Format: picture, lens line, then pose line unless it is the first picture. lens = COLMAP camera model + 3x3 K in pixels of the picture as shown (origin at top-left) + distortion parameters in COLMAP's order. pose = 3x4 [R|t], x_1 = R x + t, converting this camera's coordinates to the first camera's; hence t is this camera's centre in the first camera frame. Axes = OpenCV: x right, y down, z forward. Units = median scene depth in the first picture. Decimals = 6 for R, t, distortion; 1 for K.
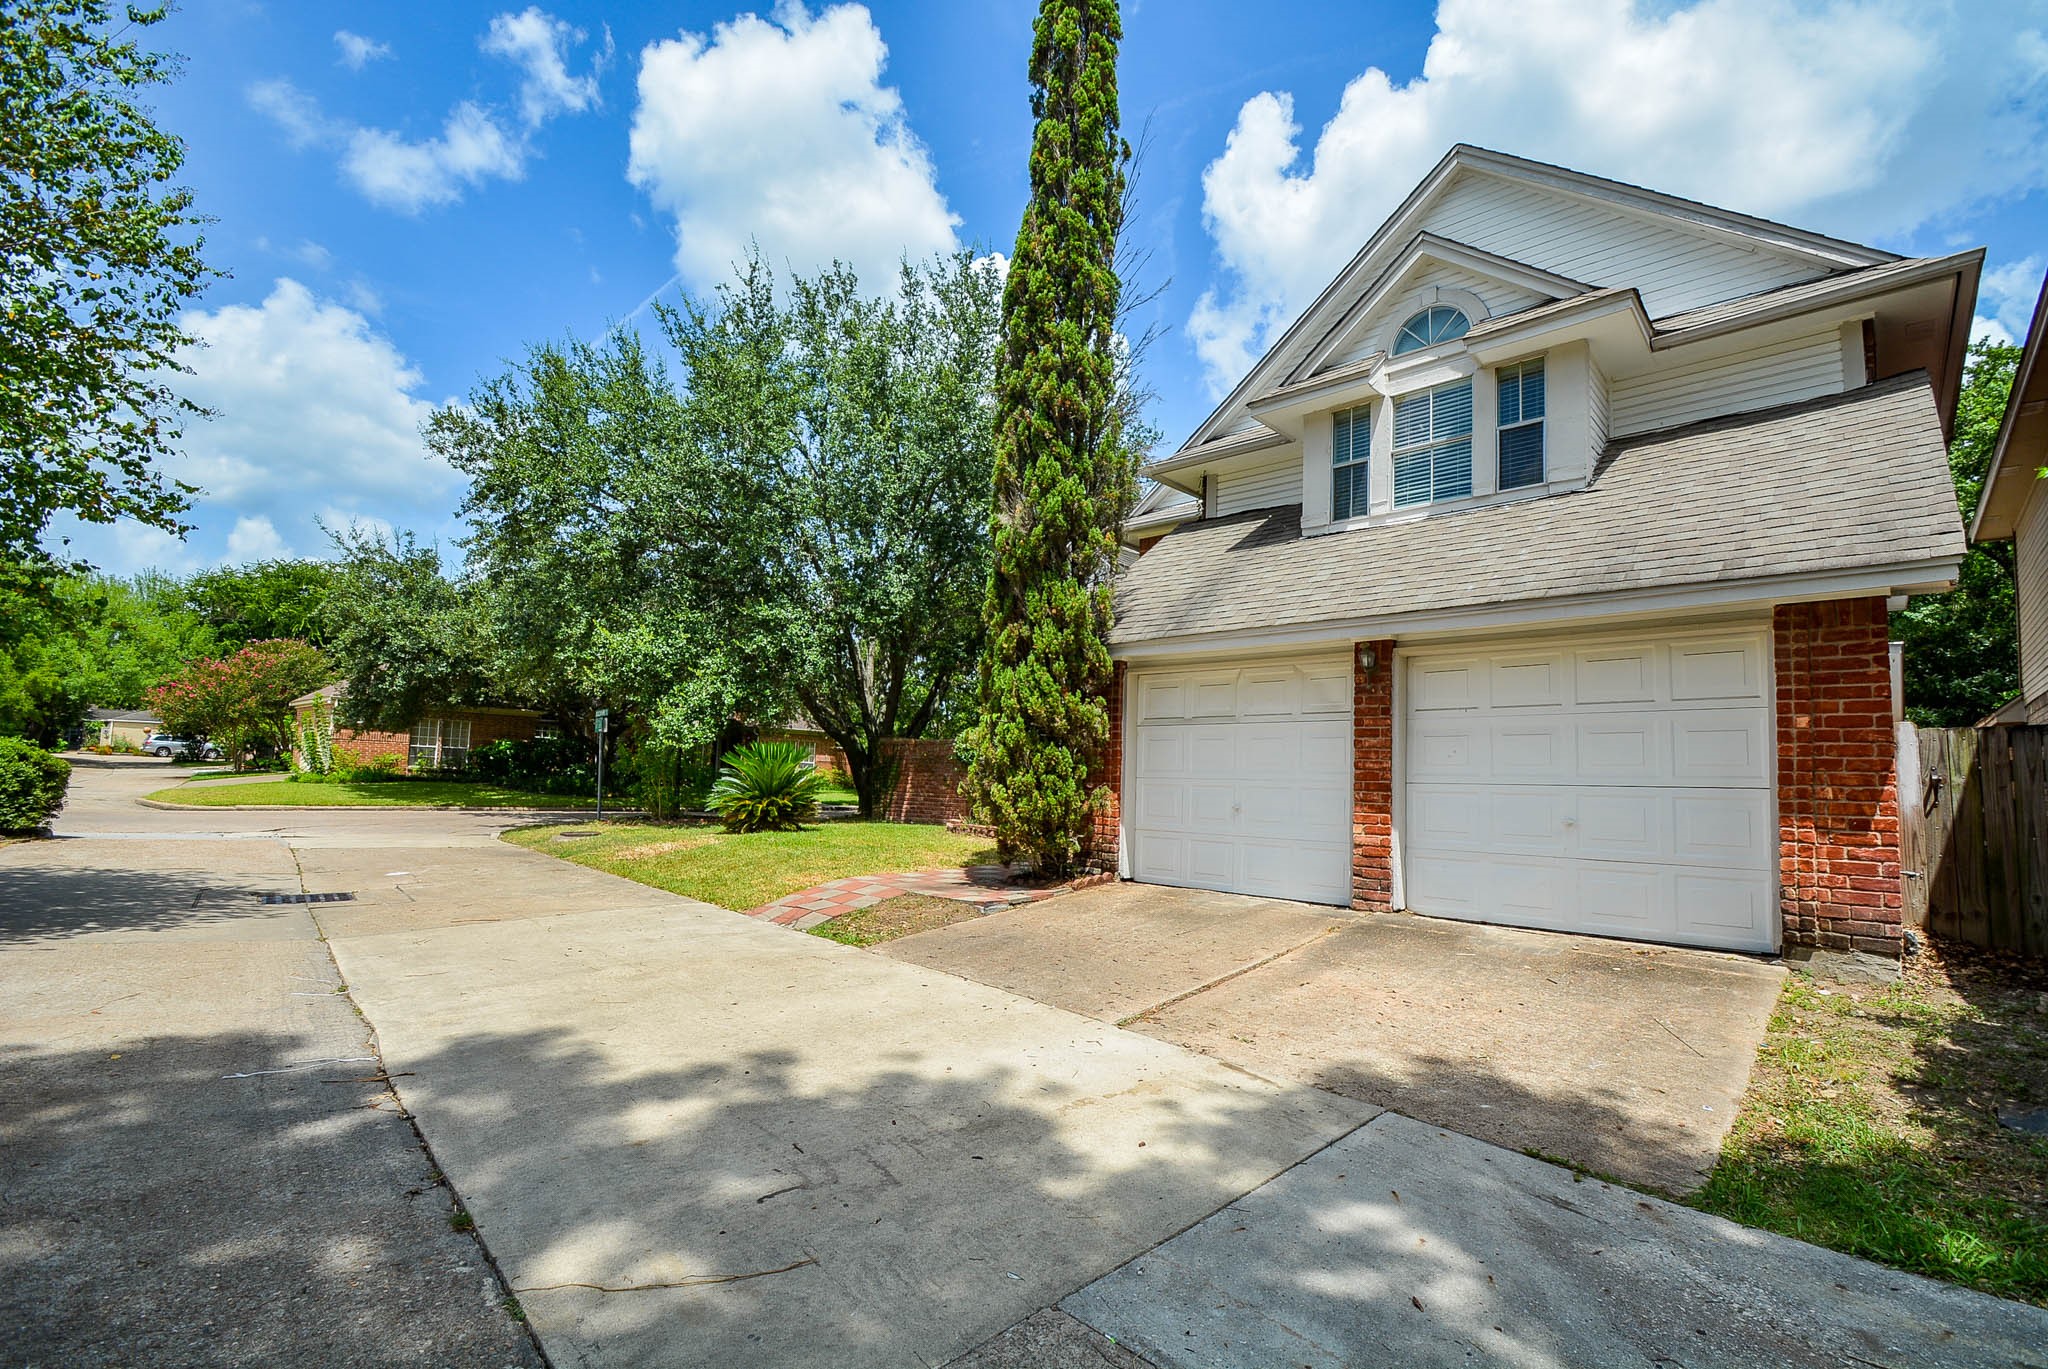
lens RADIAL K [[914.5, 0, 1032.7], [0, 914.5, 712.4], [0, 0, 1]] dist [0.008461, -0.014665]
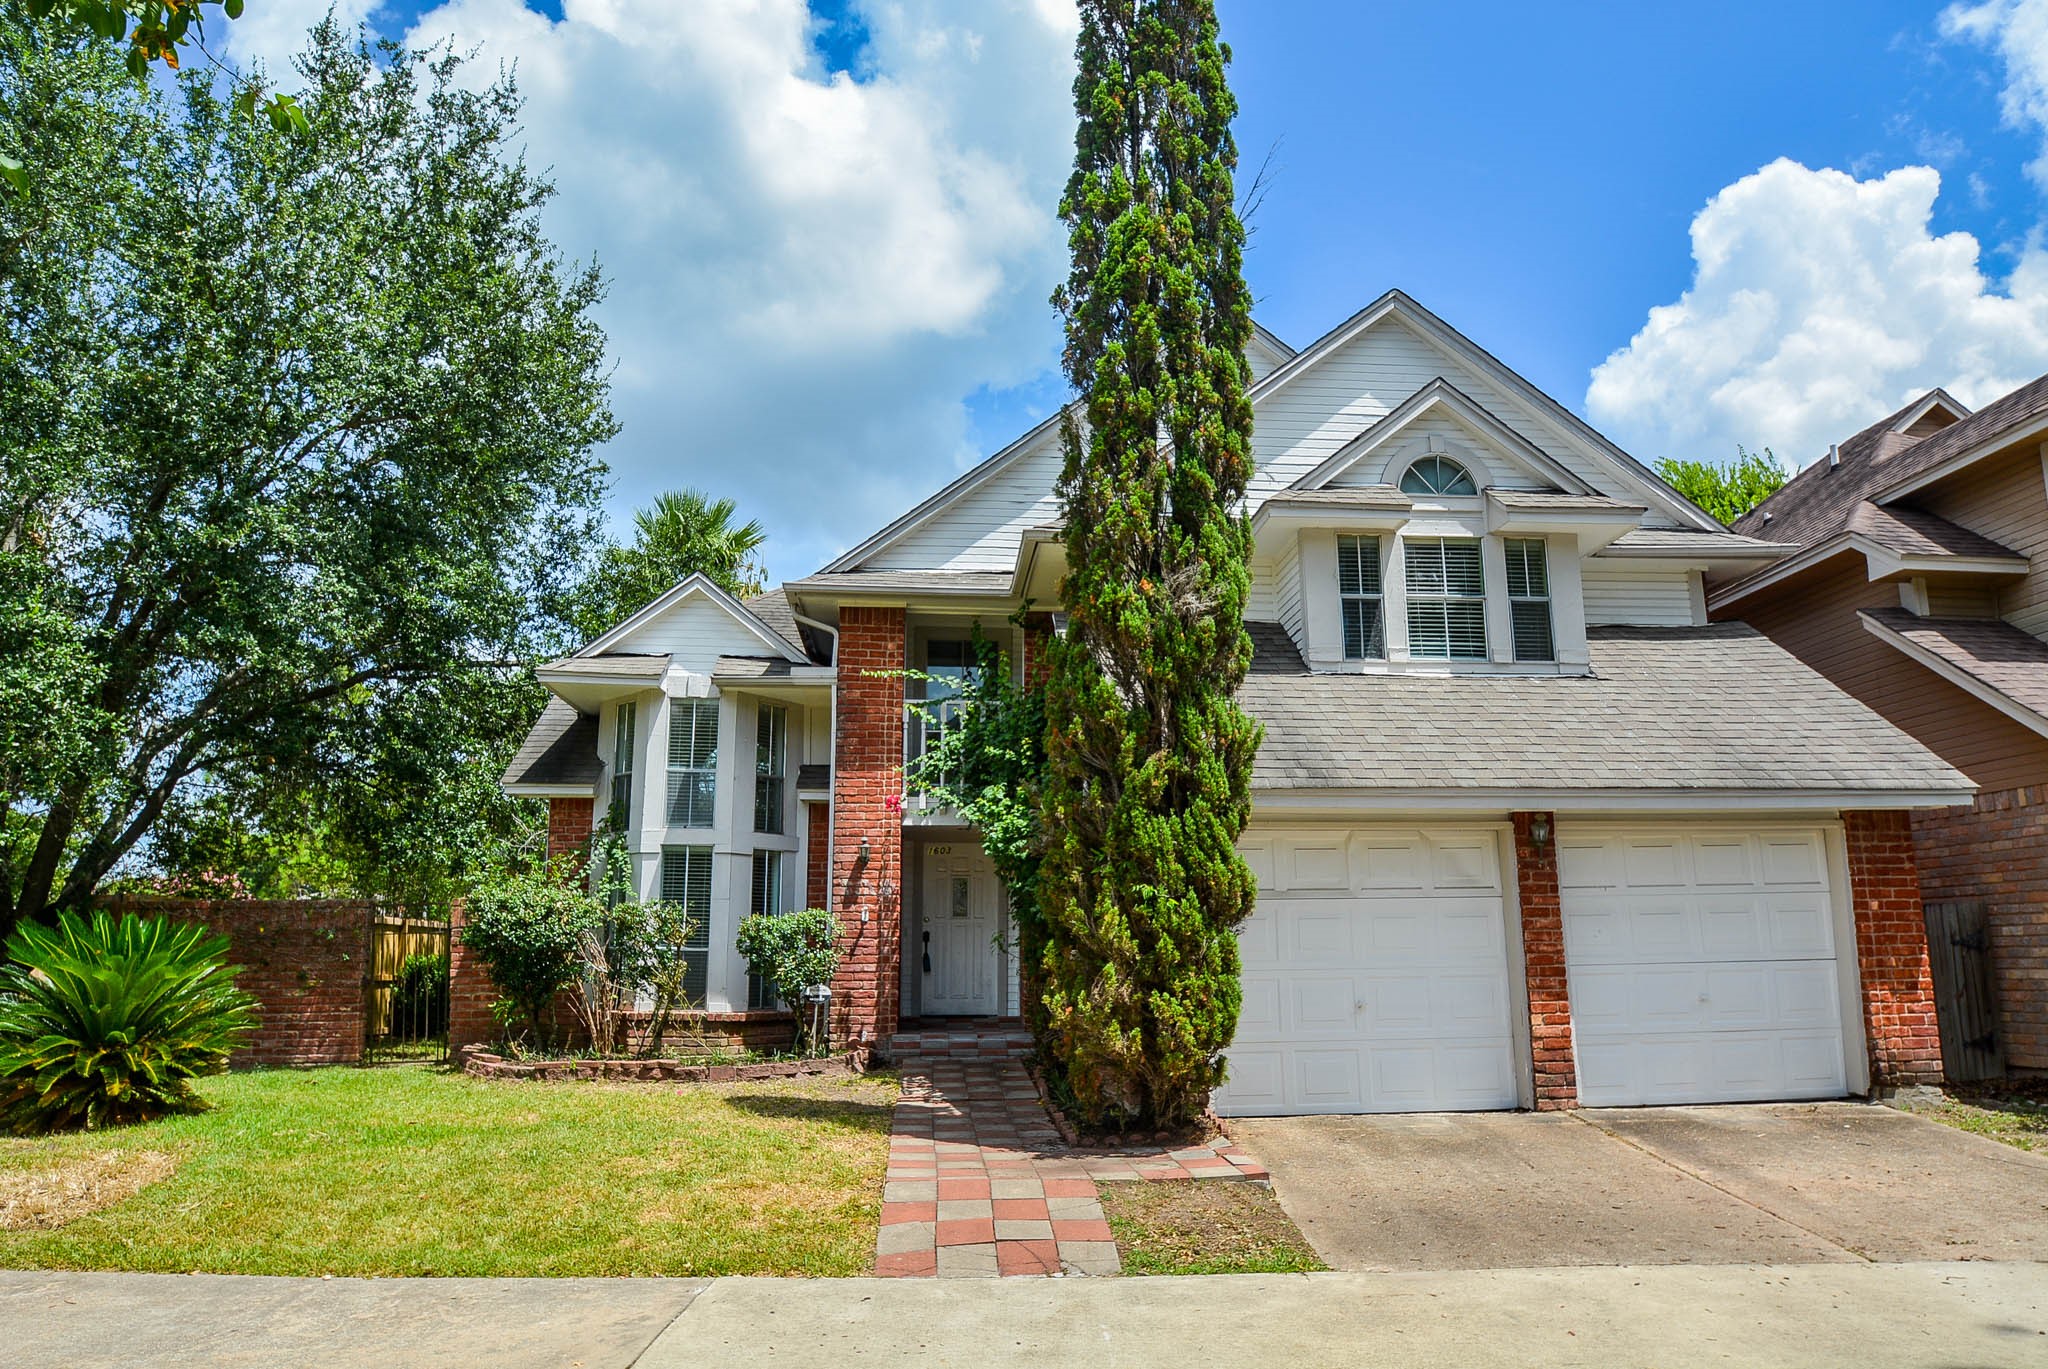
lens RADIAL K [[1227.9, 0, 1023.8], [0, 1227.9, 730.8], [0, 0, 1]] dist [-0.006068, -0.002647]
pose [[0.656451, 0.082485, 0.749845, -0.903988], [-0.026798, 0.995927, -0.086094, -0.039063], [-0.753892, 0.036423, 0.655988, 0.571408]]
